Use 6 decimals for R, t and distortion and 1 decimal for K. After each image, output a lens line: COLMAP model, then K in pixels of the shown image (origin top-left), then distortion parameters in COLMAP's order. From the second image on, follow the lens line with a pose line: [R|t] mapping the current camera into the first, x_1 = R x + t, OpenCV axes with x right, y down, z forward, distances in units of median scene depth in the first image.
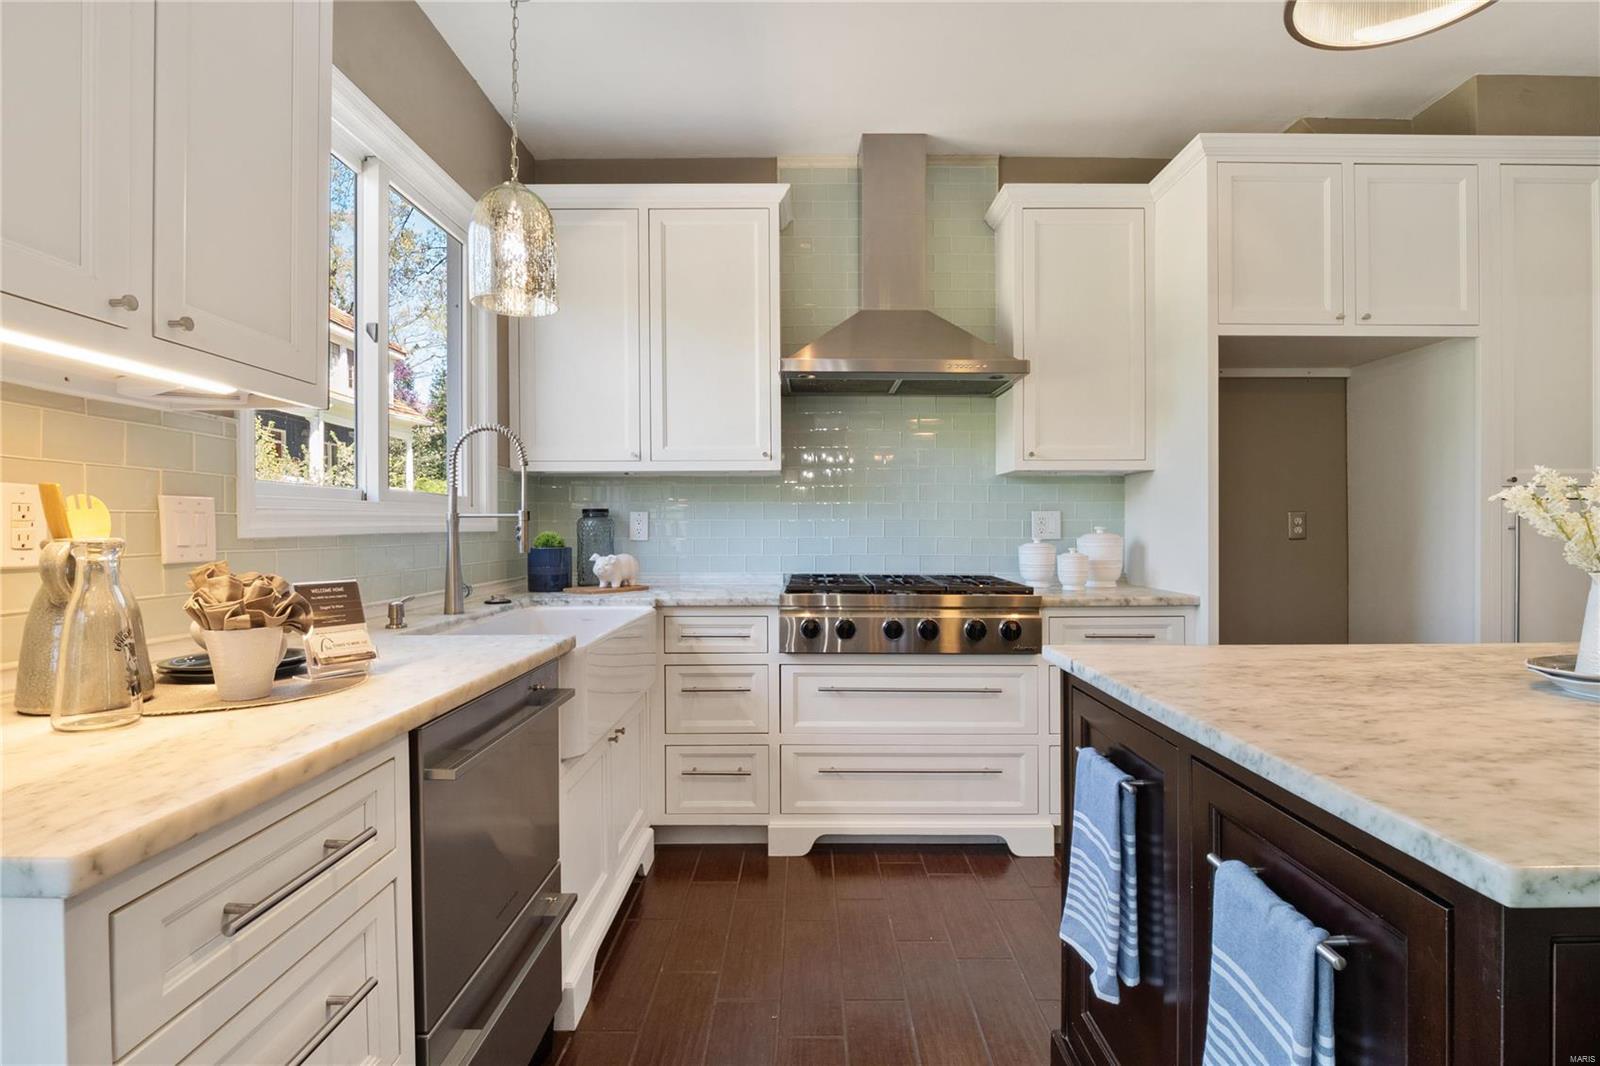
lens RADIAL K [[761.9, 0, 804.5], [0, 761.9, 528.0], [0, 0, 1]] dist [-0.006878, -0.002007]
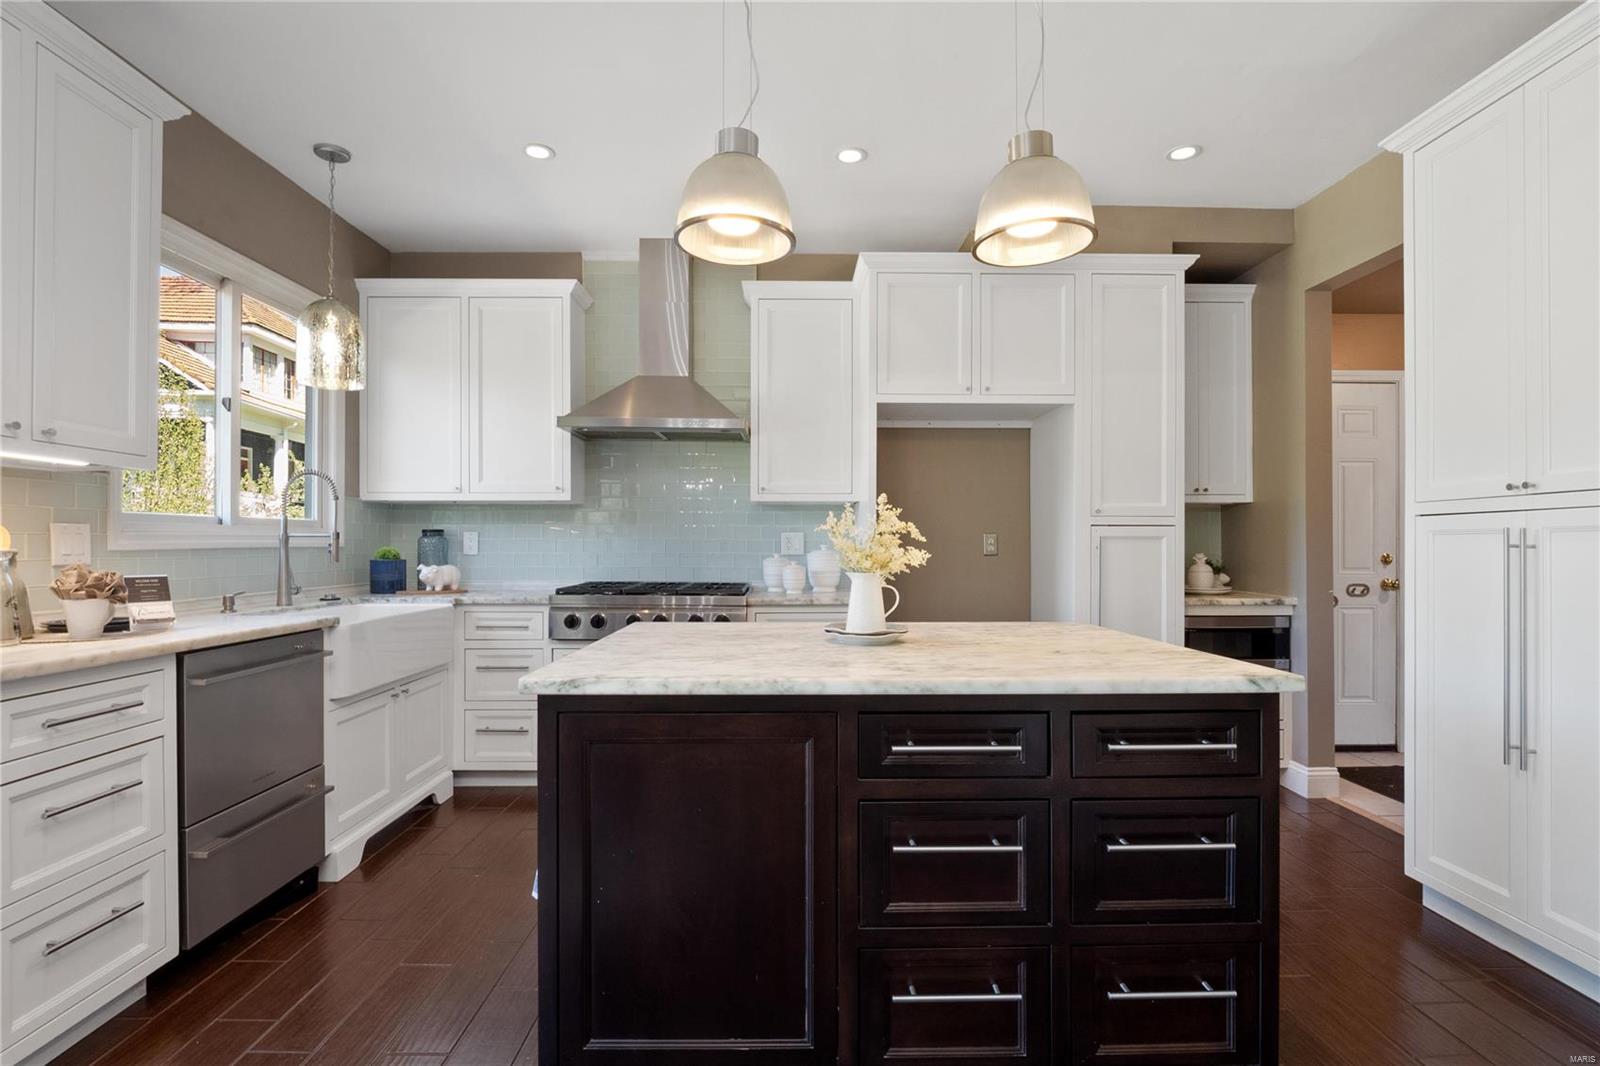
lens RADIAL K [[761.9, 0, 791.0], [0, 761.9, 540.0], [0, 0, 1]] dist [-0.006878, -0.002007]
pose [[0.999946, 0.004227, 0.009461, 0.375420], [-0.004157, 0.999964, -0.007404, -0.000872], [-0.009492, 0.007364, 0.999928, -0.330770]]
